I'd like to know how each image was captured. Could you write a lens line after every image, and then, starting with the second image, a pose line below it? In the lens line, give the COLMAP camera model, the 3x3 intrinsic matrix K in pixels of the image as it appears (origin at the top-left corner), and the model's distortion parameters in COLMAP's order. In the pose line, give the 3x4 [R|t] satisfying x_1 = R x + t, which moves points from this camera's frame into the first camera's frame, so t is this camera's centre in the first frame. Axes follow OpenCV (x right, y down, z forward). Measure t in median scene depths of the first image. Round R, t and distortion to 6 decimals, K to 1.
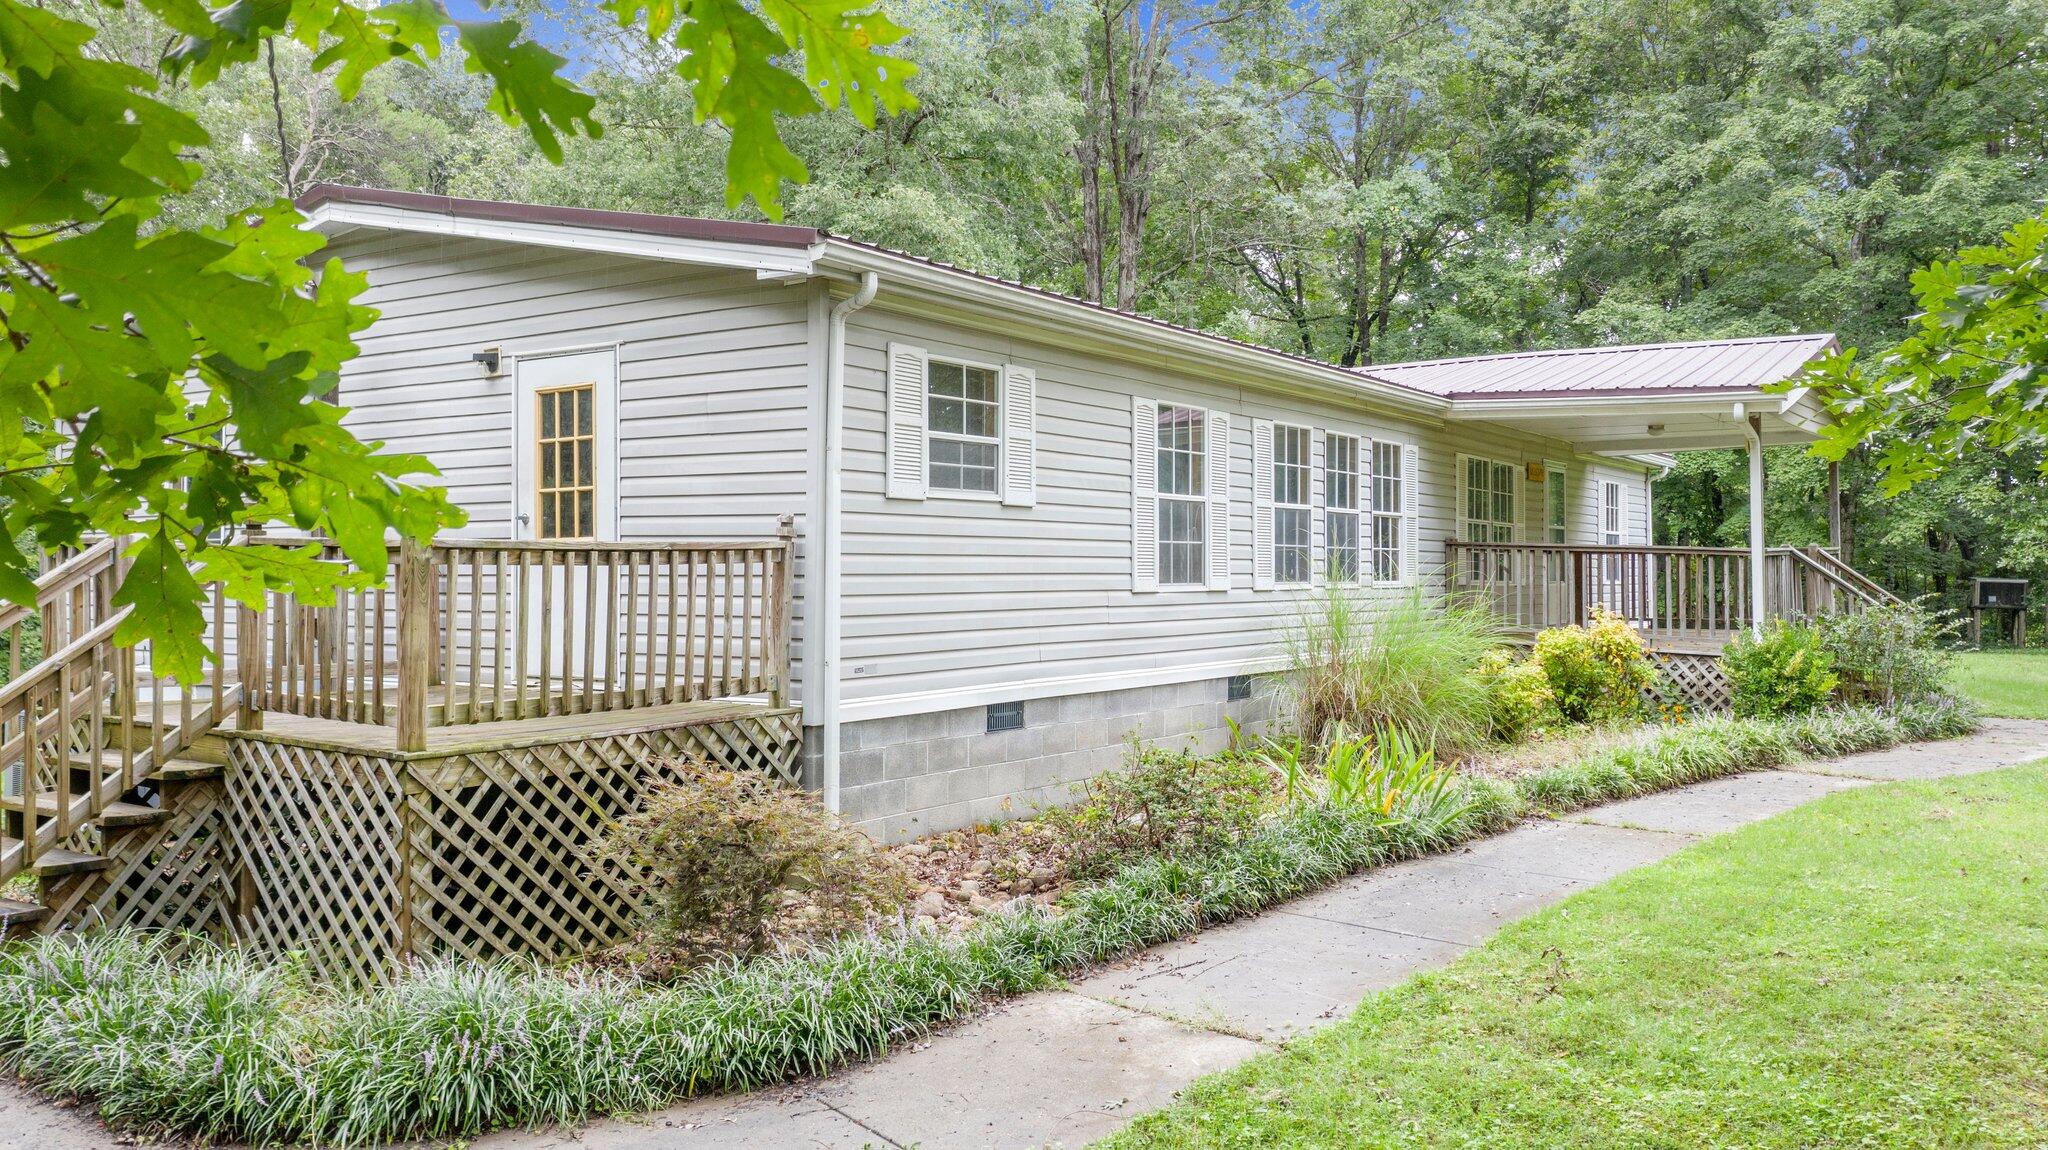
lens RADIAL K [[1659.7, 0, 1034.6], [0, 1659.7, 567.2], [0, 0, 1]] dist [-0.004959, 0.014655]
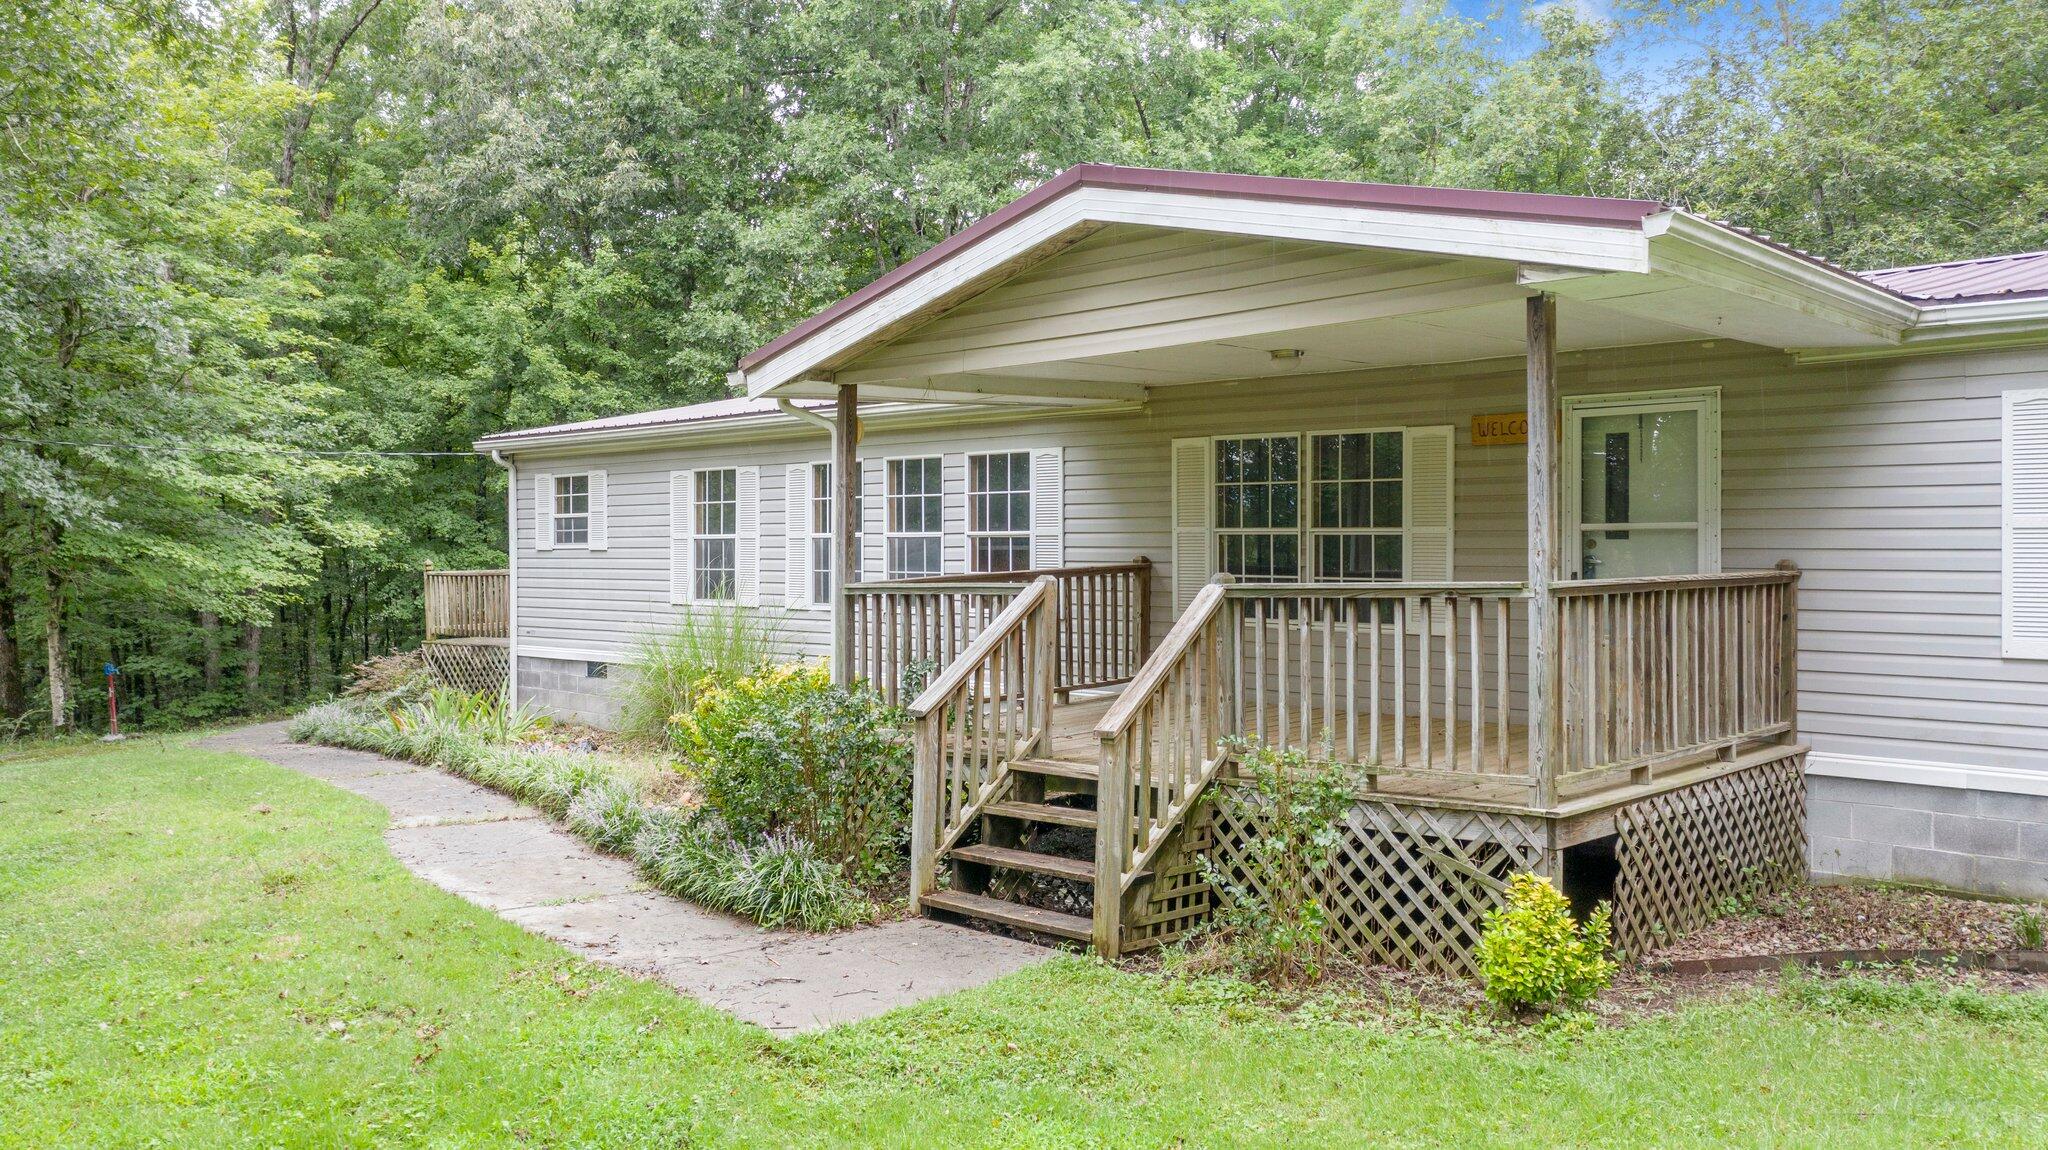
lens RADIAL K [[1650.8, 0, 1031.4], [0, 1650.8, 575.5], [0, 0, 1]] dist [-0.005114, 0.015253]
pose [[-0.187943, -0.008856, -0.982140, 1.896124], [-0.016073, 0.999853, -0.005940, -0.008227], [0.982048, 0.014670, -0.188057, 2.085791]]
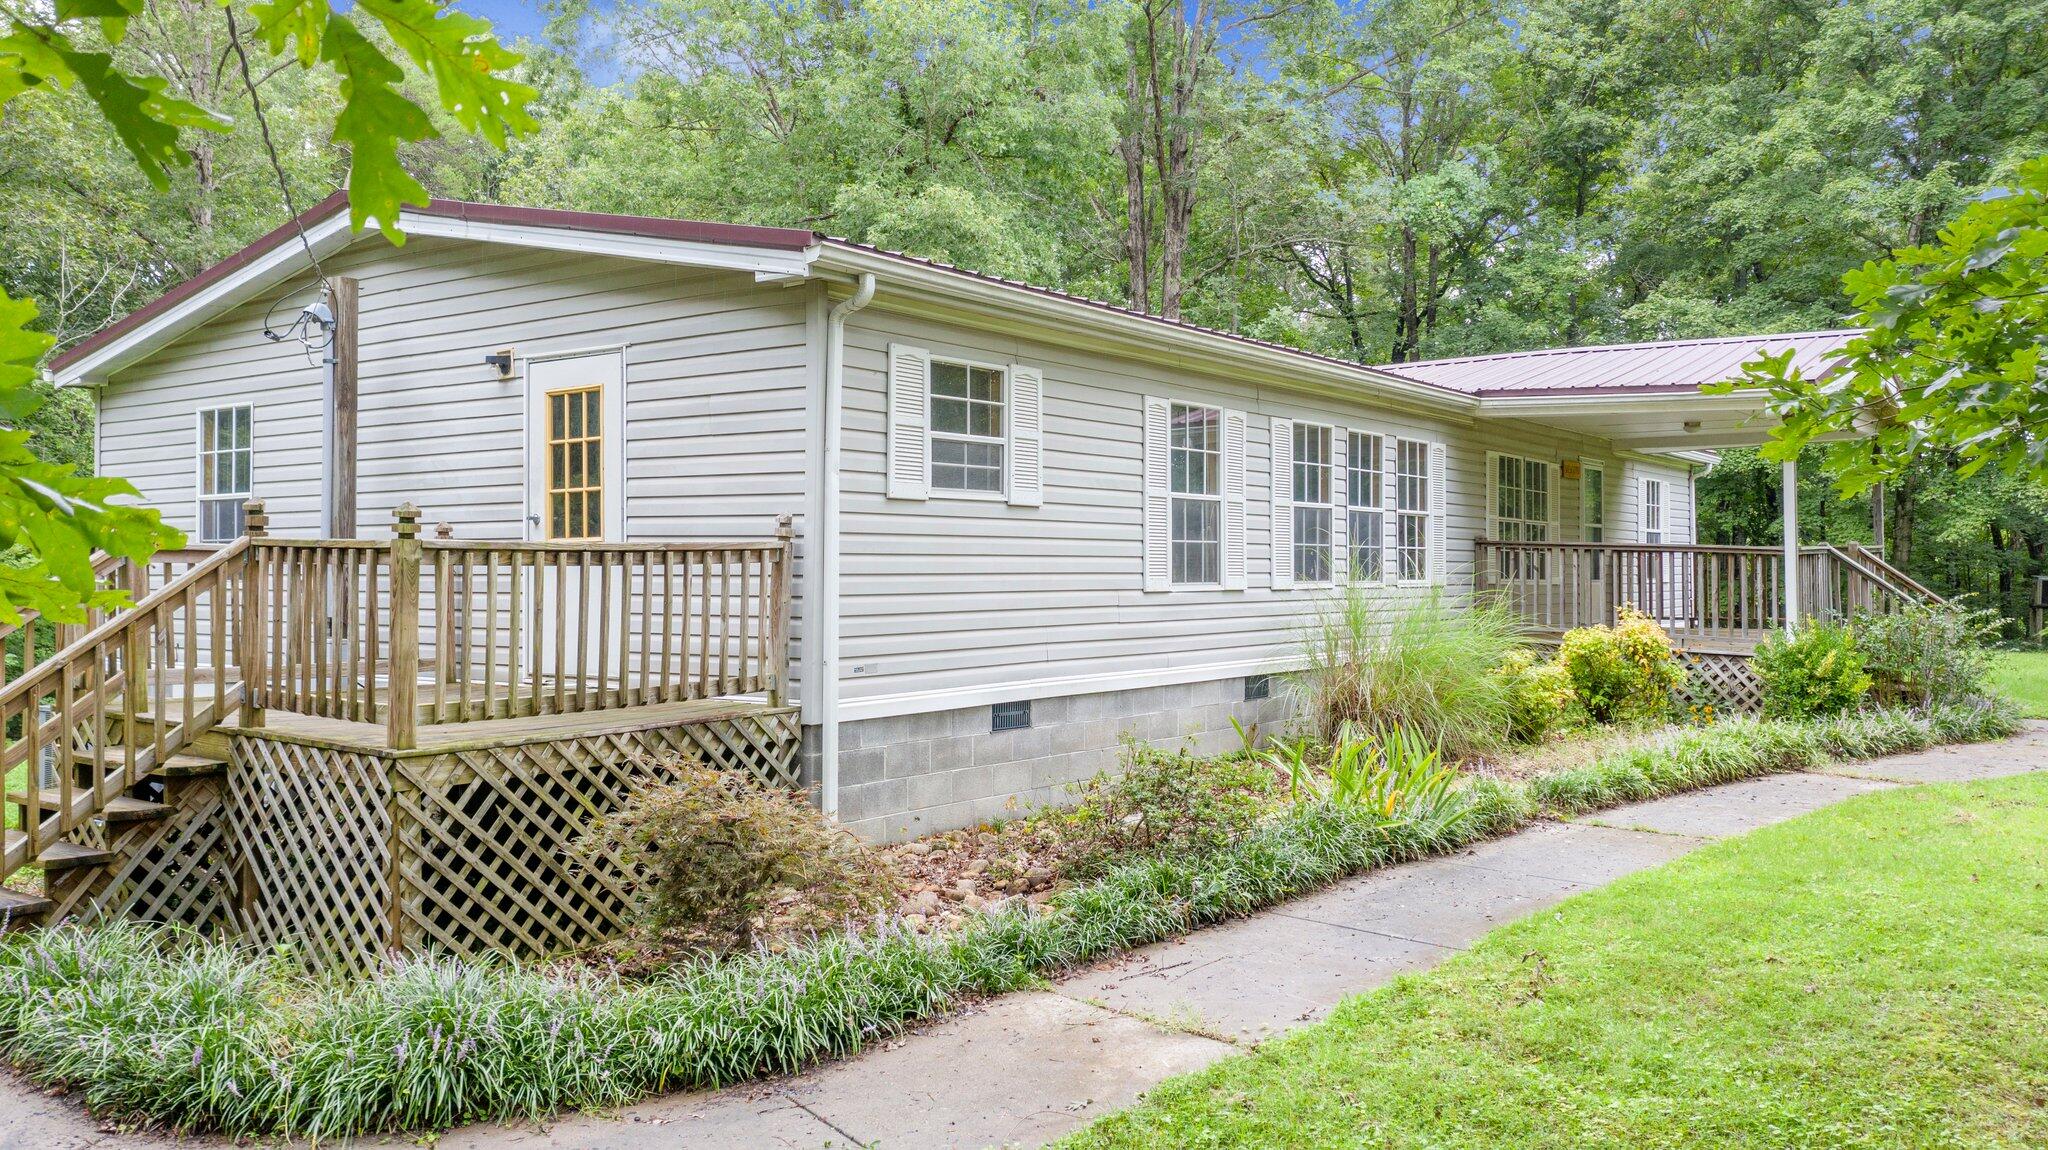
lens RADIAL K [[1659.7, 0, 1034.6], [0, 1659.7, 567.2], [0, 0, 1]] dist [-0.004959, 0.014655]
pose [[0.999359, 0.000177, -0.035805, 0.037731], [-0.000120, 0.999999, 0.001594, -0.001647], [0.035805, -0.001588, 0.999358, -0.000856]]
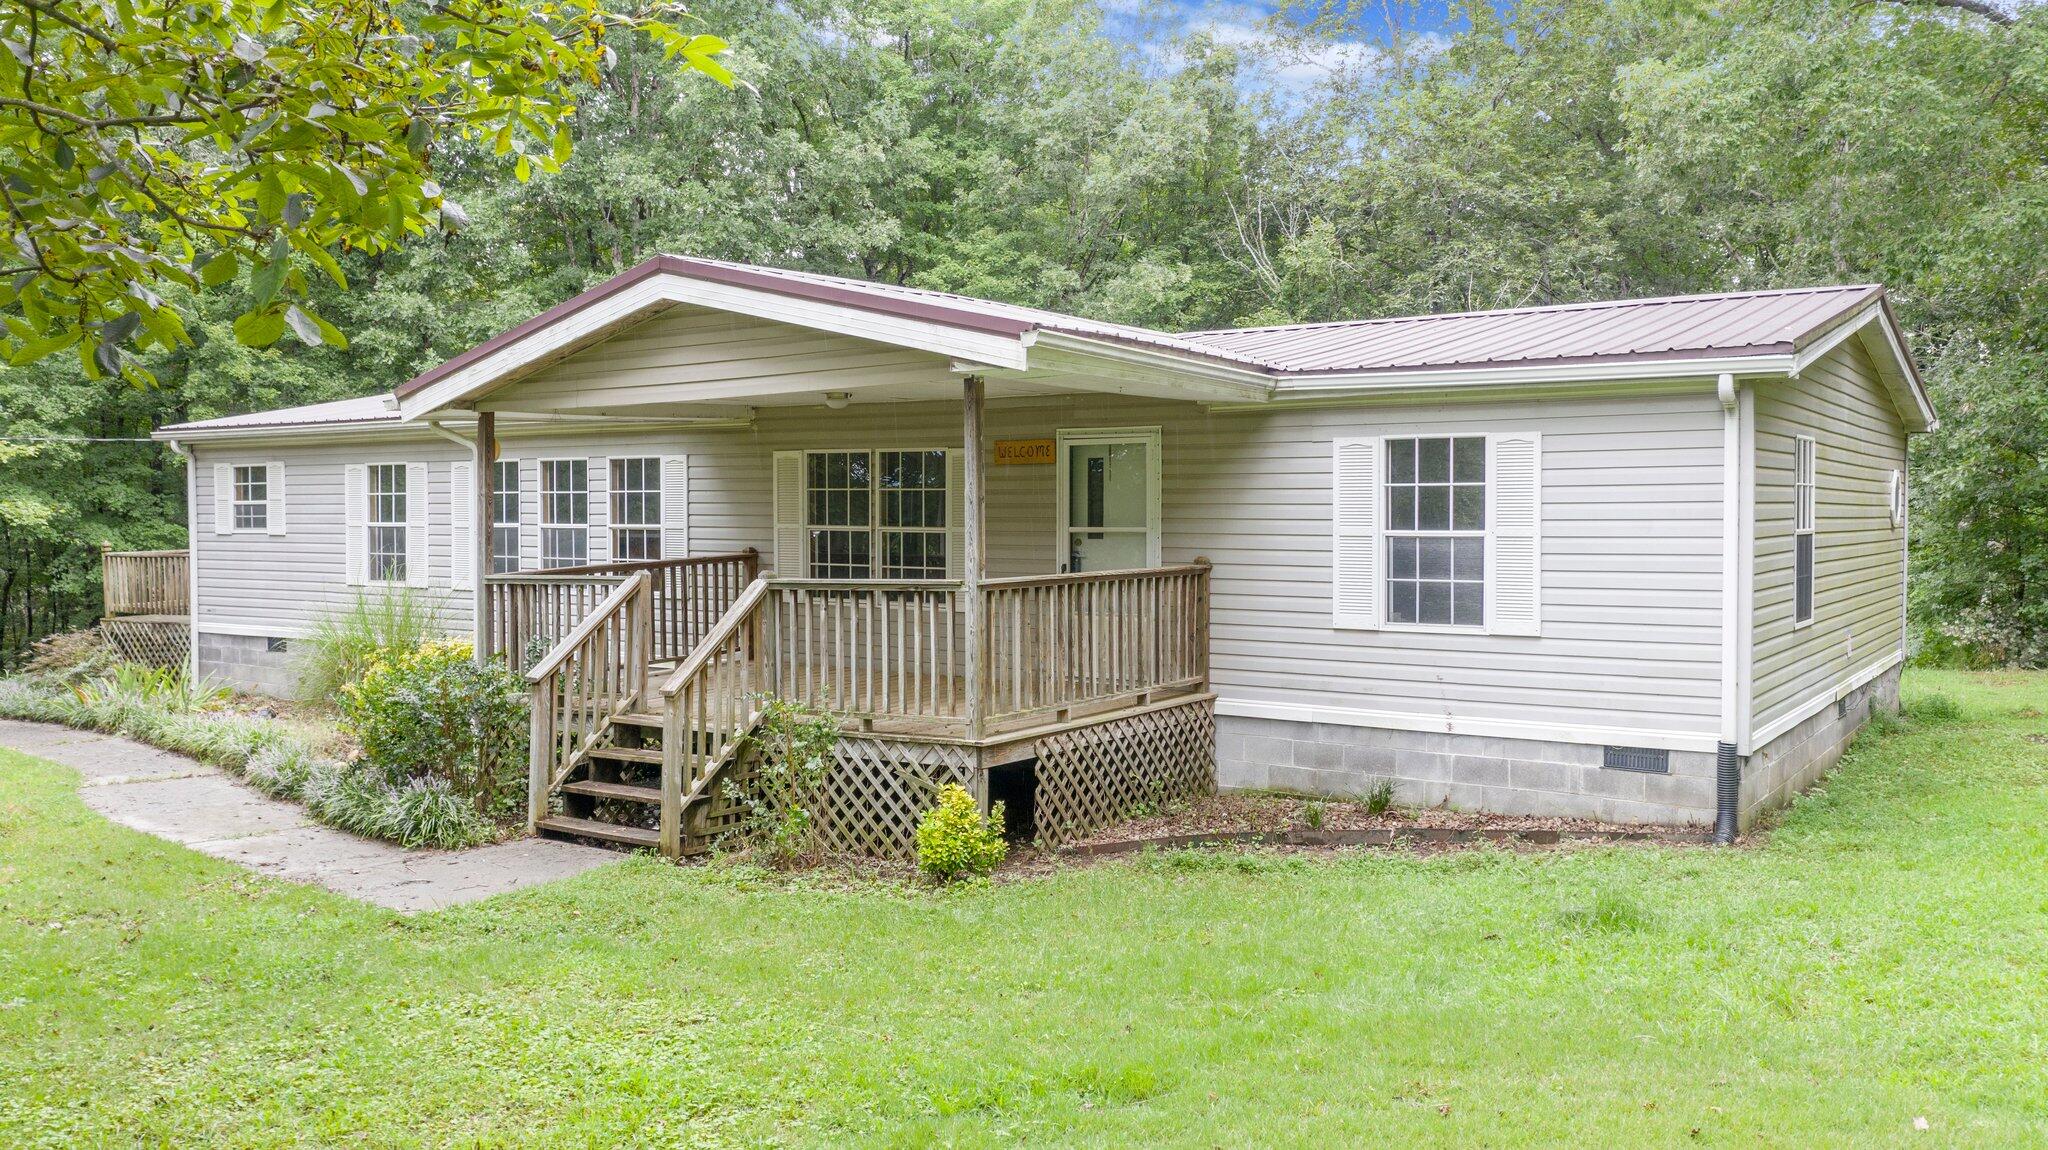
lens RADIAL K [[1659.7, 0, 1034.6], [0, 1659.7, 567.2], [0, 0, 1]] dist [-0.004959, 0.014655]
pose [[-0.023046, 0.009016, -0.999694, 2.205055], [-0.013509, 0.999865, 0.009329, -0.034360], [0.999643, 0.013720, -0.022921, 2.248269]]
